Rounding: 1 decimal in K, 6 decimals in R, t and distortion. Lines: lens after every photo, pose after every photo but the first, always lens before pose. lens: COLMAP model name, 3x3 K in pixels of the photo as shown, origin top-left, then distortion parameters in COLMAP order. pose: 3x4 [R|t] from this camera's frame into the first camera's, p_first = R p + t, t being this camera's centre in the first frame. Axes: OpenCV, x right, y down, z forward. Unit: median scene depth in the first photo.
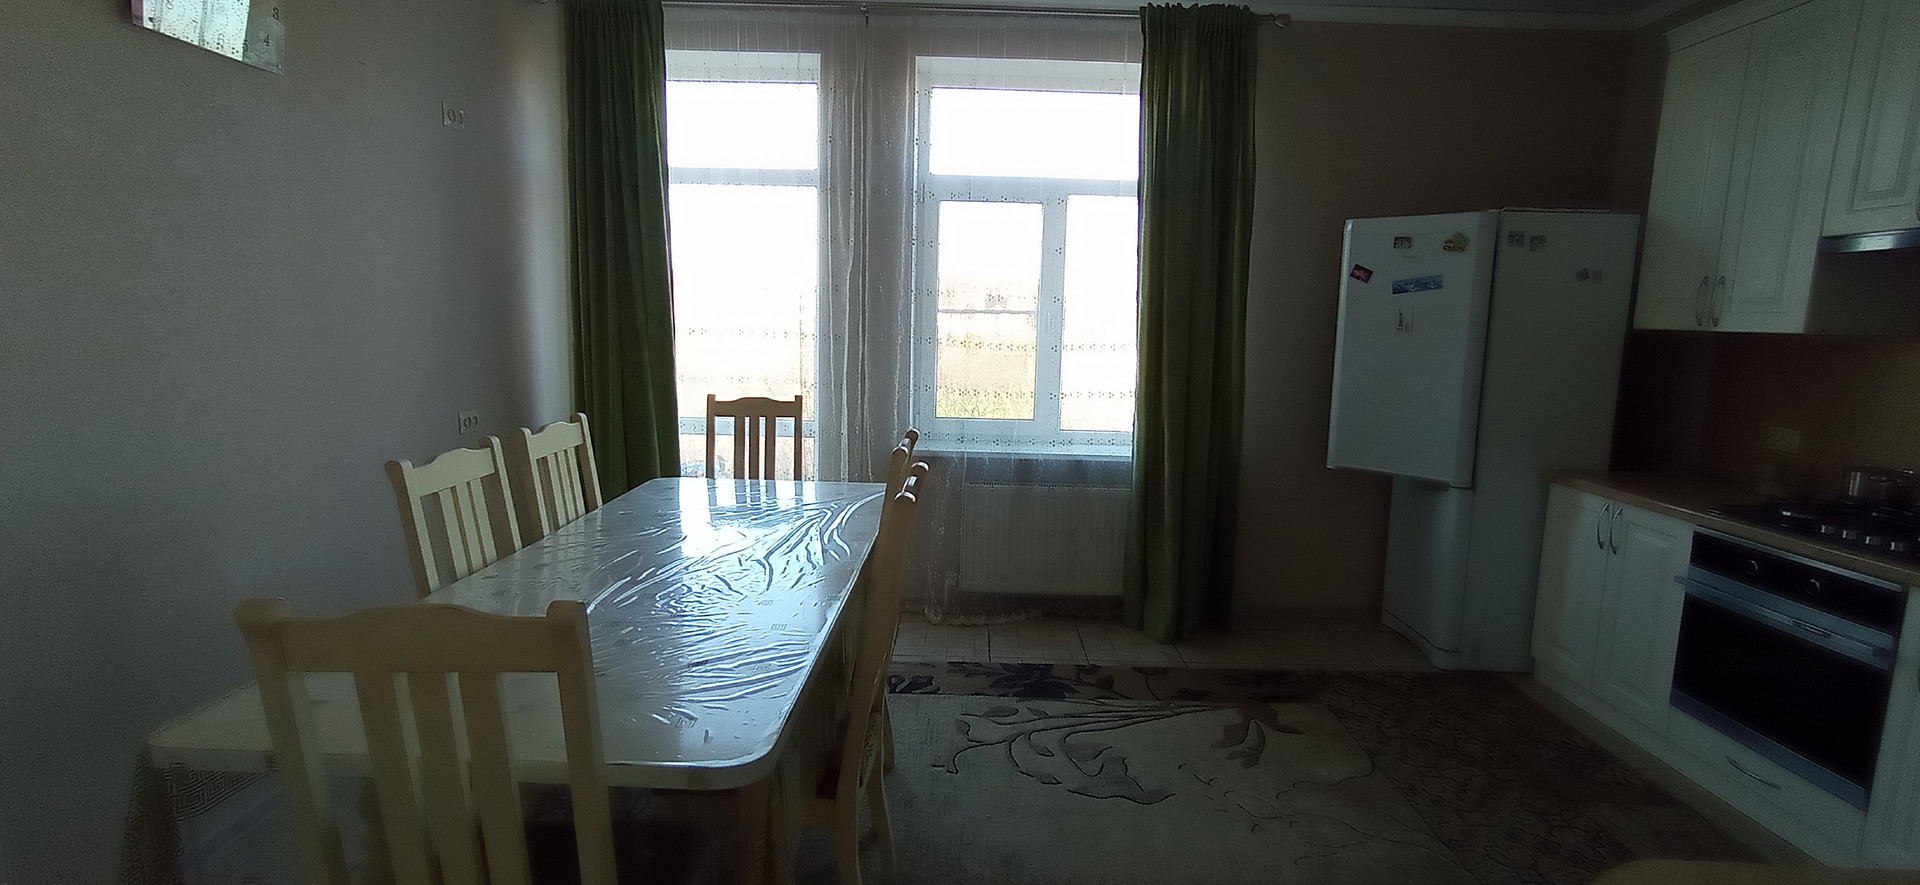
lens RADIAL K [[906.3, 0, 960.0], [0, 906.3, 442.5], [0, 0, 1]] dist [-0.001689, 0.033646]
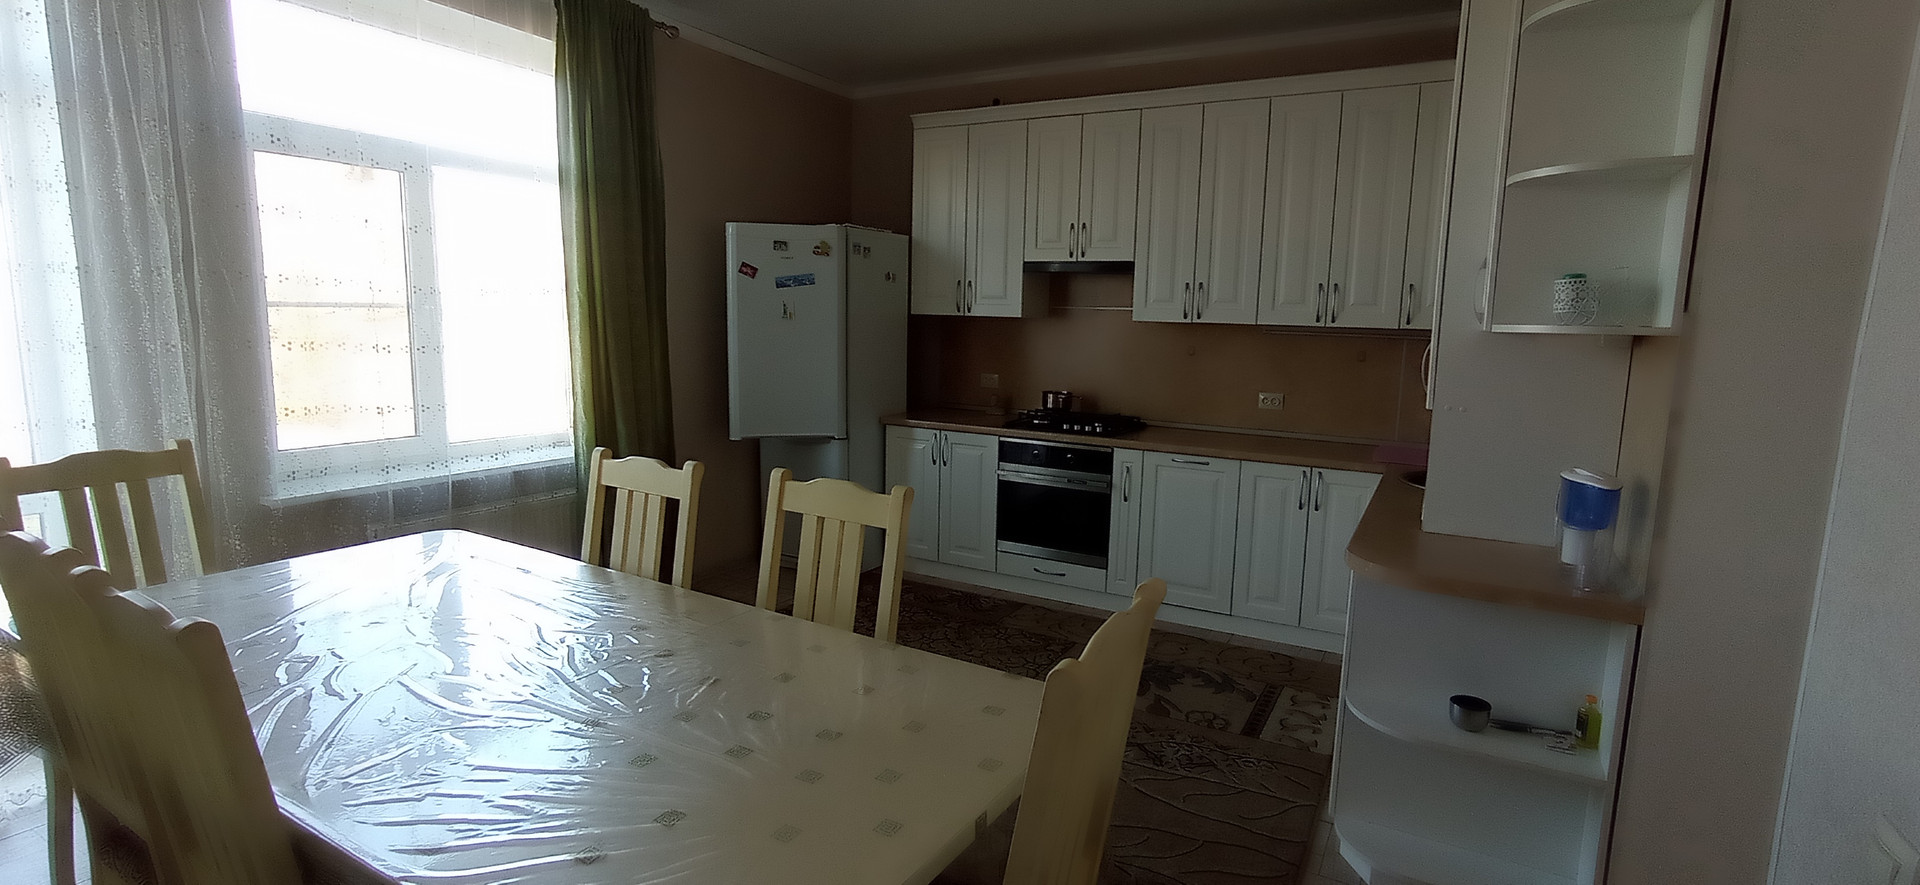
lens RADIAL K [[906.3, 0, 960.0], [0, 906.3, 442.5], [0, 0, 1]] dist [-0.001689, 0.033646]
pose [[0.496430, -0.141733, 0.856428, -0.487018], [0.123611, 0.988069, 0.091867, -0.044095], [-0.859231, 0.060258, 0.508027, 0.204831]]
